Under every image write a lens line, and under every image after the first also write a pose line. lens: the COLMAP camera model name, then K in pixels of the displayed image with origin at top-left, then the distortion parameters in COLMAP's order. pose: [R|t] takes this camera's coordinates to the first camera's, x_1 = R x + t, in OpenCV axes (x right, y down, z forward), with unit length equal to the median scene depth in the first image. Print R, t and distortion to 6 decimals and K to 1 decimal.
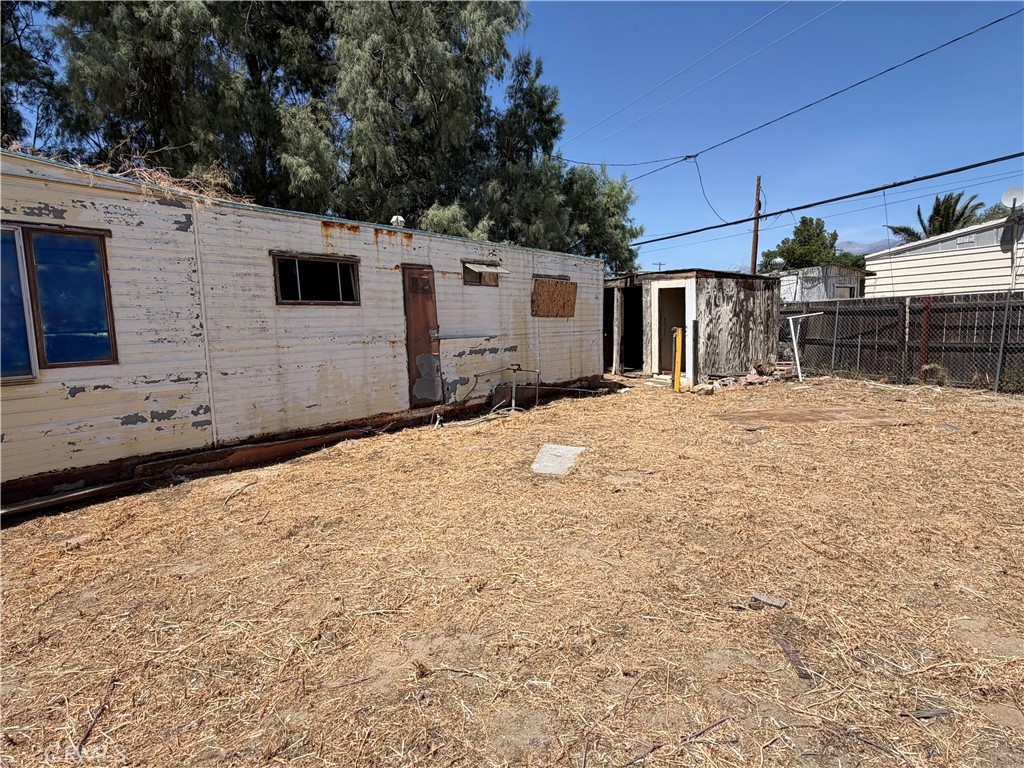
lens RADIAL K [[576.7, 0, 512.0], [0, 576.7, 384.0], [0, 0, 1]] dist [0.001693, 0.000060]
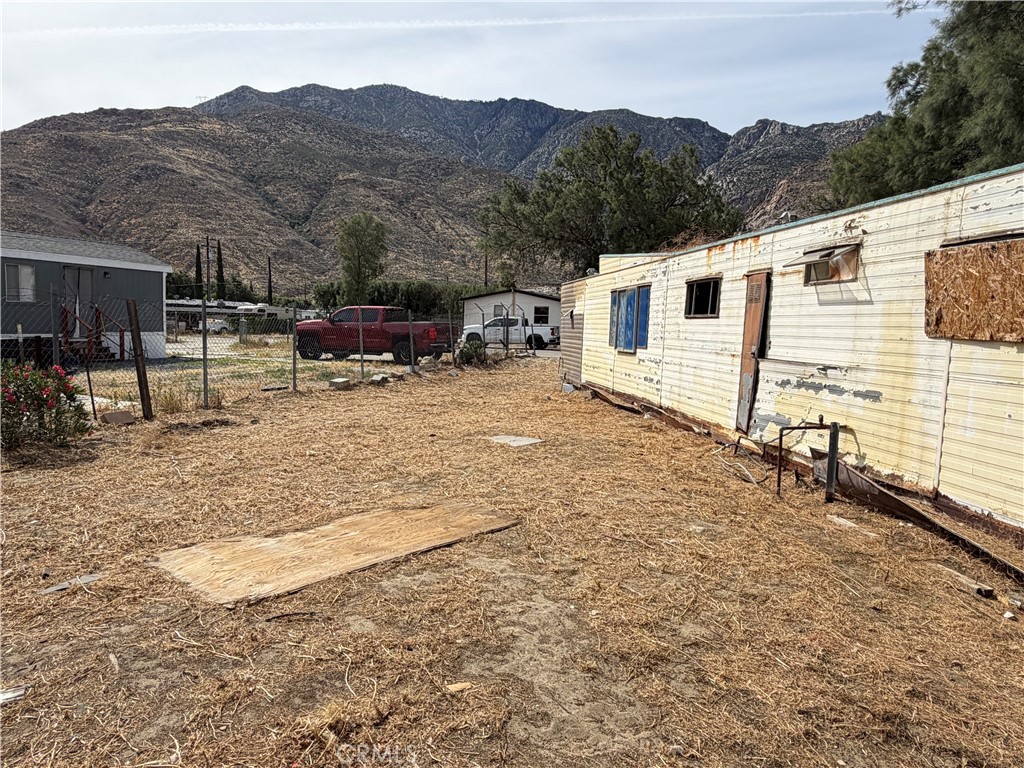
lens RADIAL K [[663.4, 0, 512.0], [0, 663.4, 384.0], [0, 0, 1]] dist [0.003697, 0.001384]
pose [[-0.698529, 0.070792, -0.712071, 0.977408], [-0.085515, 0.979705, 0.181287, -0.226489], [0.710454, 0.187527, -0.678299, 1.737030]]
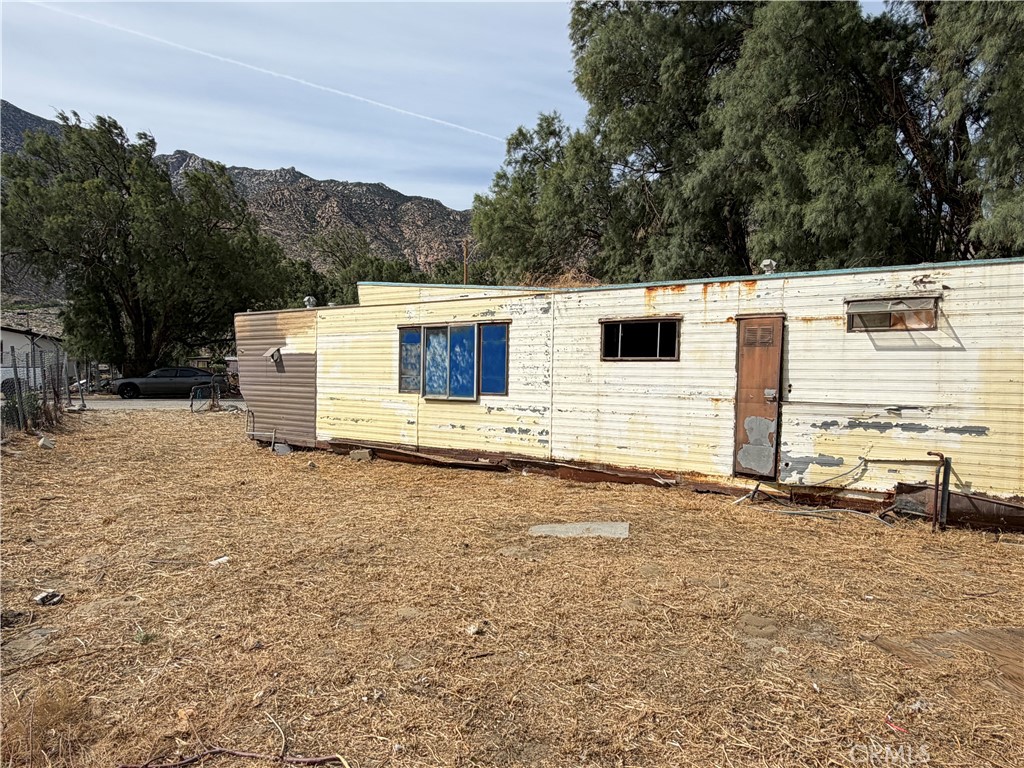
lens RADIAL K [[663.4, 0, 512.0], [0, 663.4, 384.0], [0, 0, 1]] dist [0.003697, 0.001384]
pose [[0.036387, 0.045408, -0.998306, 0.993495], [-0.118793, 0.992081, 0.040795, -0.118874], [0.992252, 0.117108, 0.041493, 0.723104]]
